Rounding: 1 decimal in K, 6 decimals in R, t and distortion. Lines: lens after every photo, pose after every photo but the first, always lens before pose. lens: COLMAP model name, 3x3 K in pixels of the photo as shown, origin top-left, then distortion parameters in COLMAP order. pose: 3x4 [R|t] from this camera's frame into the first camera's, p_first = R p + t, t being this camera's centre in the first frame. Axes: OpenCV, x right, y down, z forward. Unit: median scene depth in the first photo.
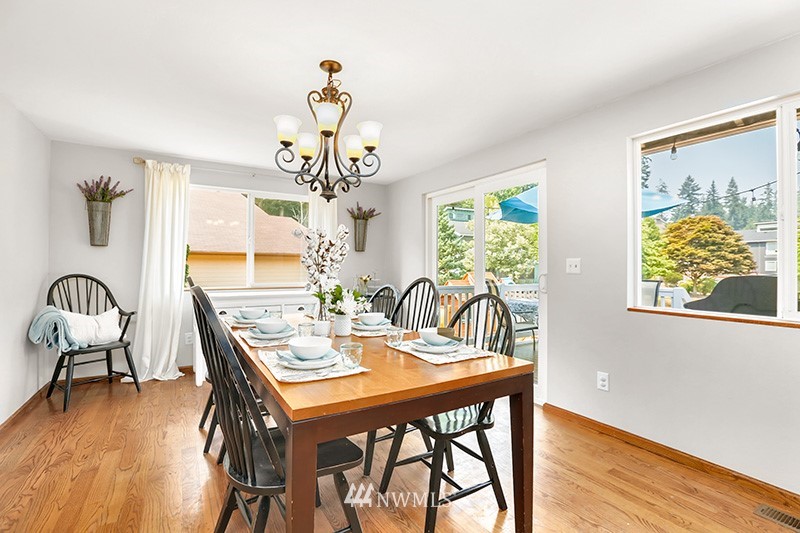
lens RADIAL K [[365.7, 0, 394.7], [0, 365.7, 261.9], [0, 0, 1]] dist [-0.035286, 0.006049]
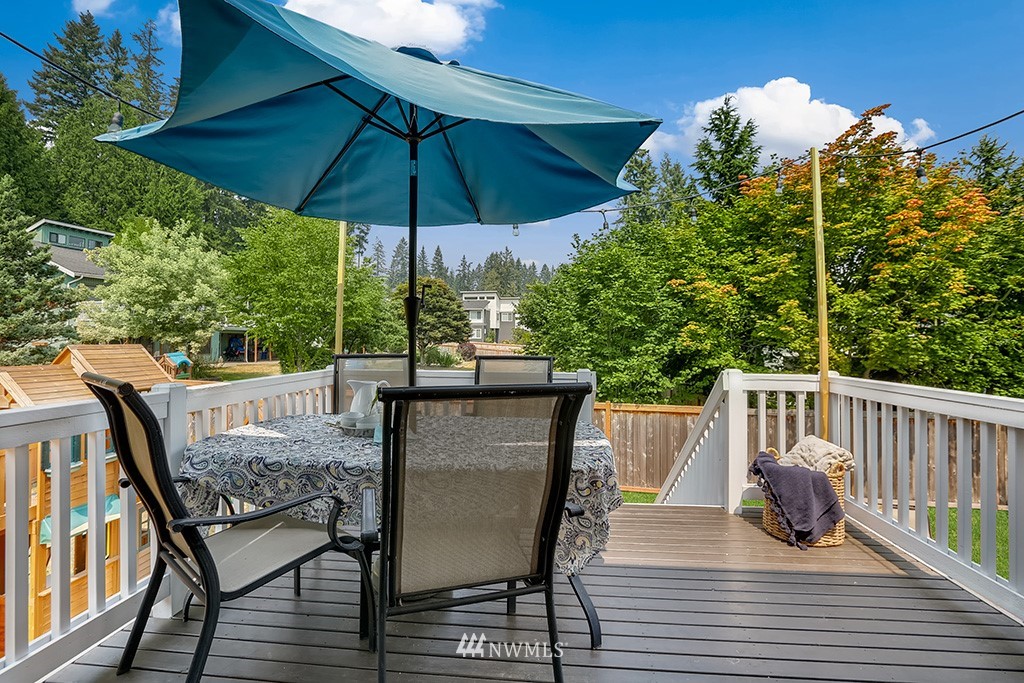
lens RADIAL K [[468.0, 0, 515.6], [0, 468.0, 325.0], [0, 0, 1]] dist [-0.035286, 0.006049]
pose [[0.591250, 0.013974, 0.806367, 0.047643], [-0.006791, 0.999901, -0.012349, 0.004969], [-0.806460, 0.001825, 0.591286, 0.166721]]
